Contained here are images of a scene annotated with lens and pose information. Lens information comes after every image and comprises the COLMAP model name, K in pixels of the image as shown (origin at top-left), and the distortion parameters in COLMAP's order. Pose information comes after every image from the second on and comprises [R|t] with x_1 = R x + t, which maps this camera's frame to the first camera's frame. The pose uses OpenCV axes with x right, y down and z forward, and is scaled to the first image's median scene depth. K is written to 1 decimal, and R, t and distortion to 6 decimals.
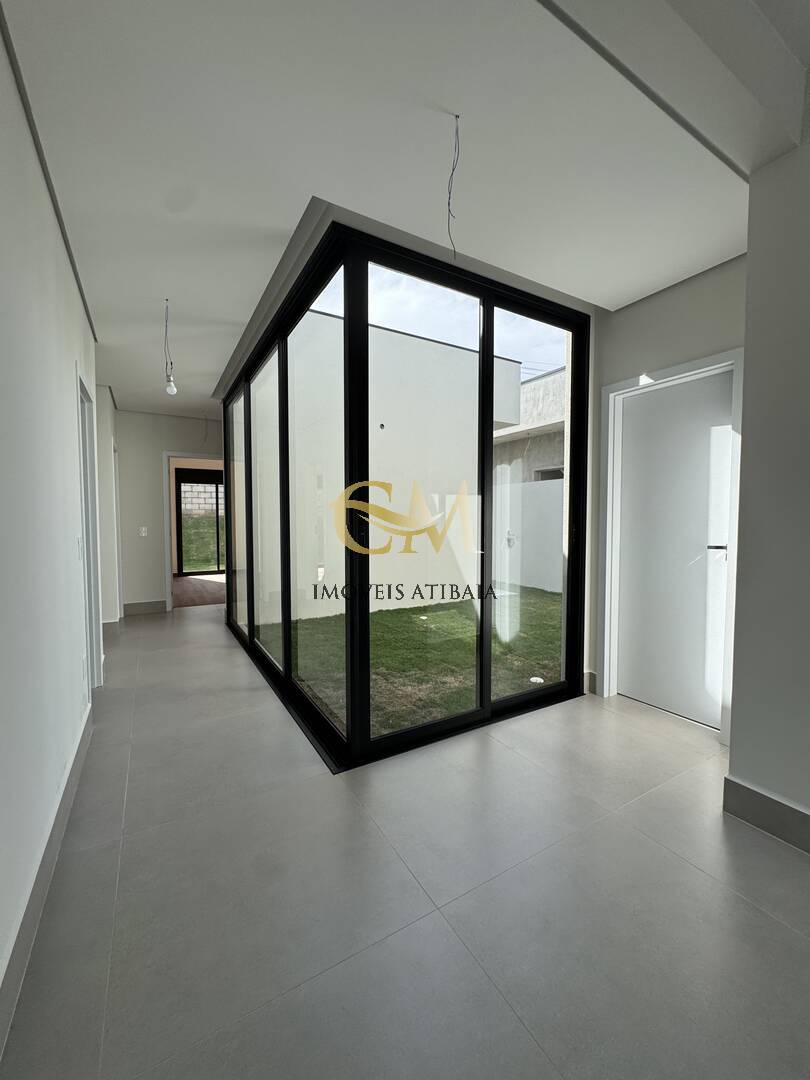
lens RADIAL K [[435.1, 0, 405.9], [0, 435.1, 541.6], [0, 0, 1]] dist [-0.003004, -0.000536]
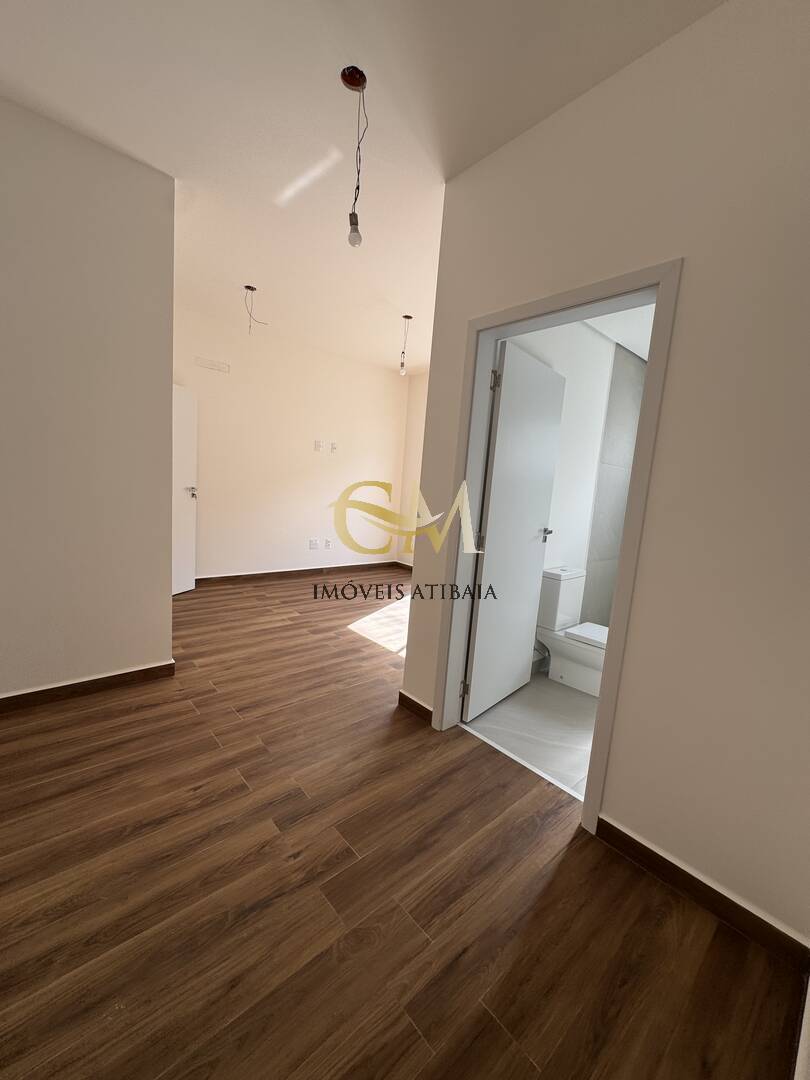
lens RADIAL K [[435.1, 0, 402.8], [0, 435.1, 539.3], [0, 0, 1]] dist [-0.003004, -0.000536]
pose [[0.180746, 0.143079, -0.973067, 0.263011], [-0.130064, 0.984150, 0.120550, -0.135834], [0.974892, 0.104772, 0.196491, 2.134657]]
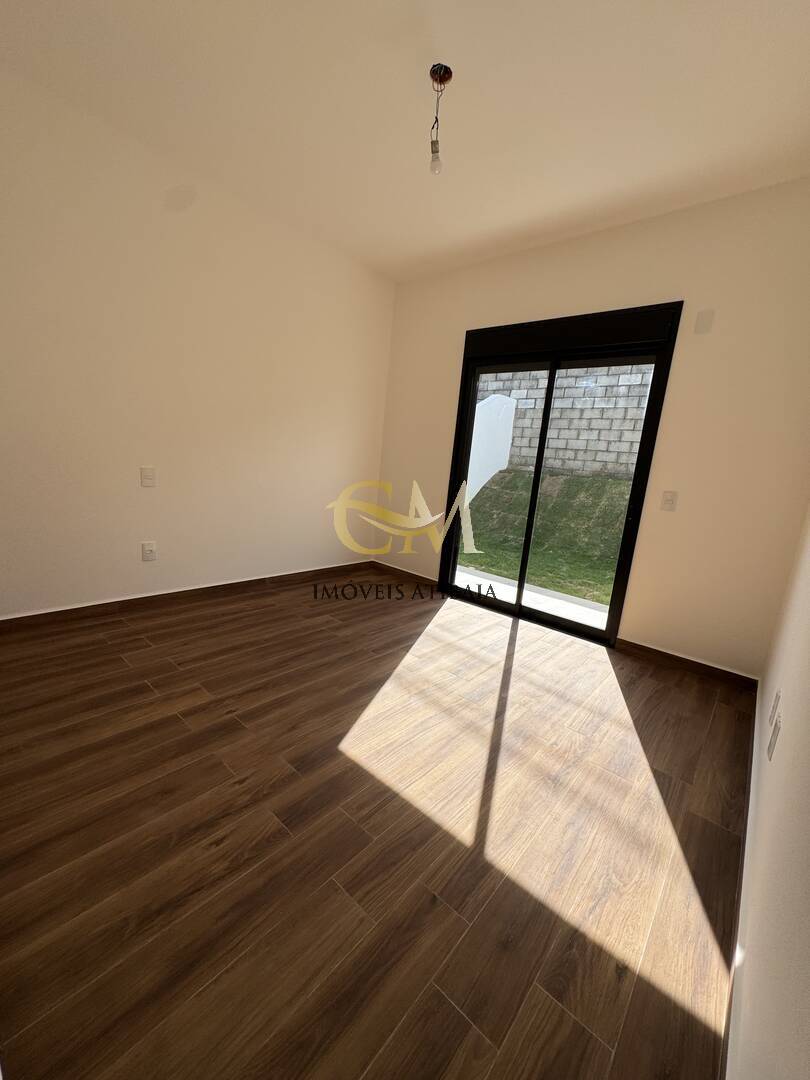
lens RADIAL K [[435.1, 0, 404.0], [0, 435.1, 535.7], [0, 0, 1]] dist [-0.003004, -0.000536]
pose [[0.318296, 0.195233, -0.927670, -0.348568], [-0.153040, 0.976310, 0.152960, -0.093259], [0.935557, 0.093284, 0.340635, 2.131326]]
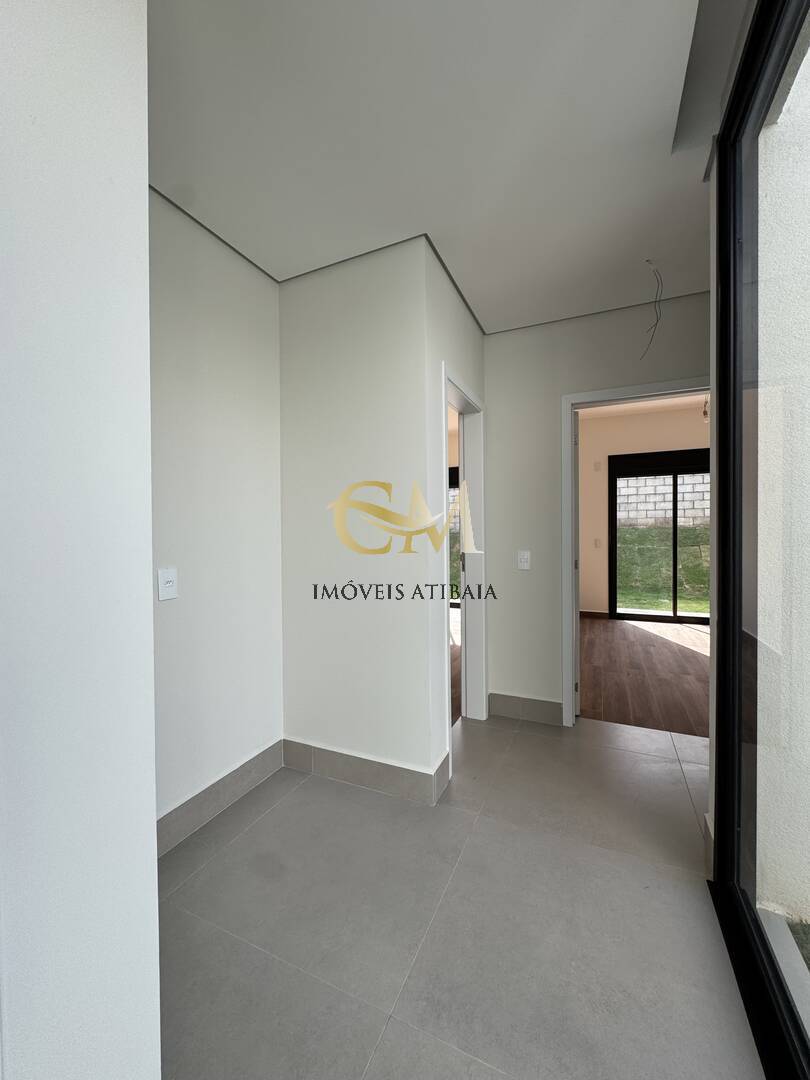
lens RADIAL K [[435.1, 0, 406.5], [0, 435.1, 538.3], [0, 0, 1]] dist [-0.003004, -0.000536]
pose [[0.578685, 0.004630, -0.815538, -0.423655], [-0.030313, 0.999415, -0.015835, -0.058460], [0.814988, 0.033885, 0.578487, 0.938596]]
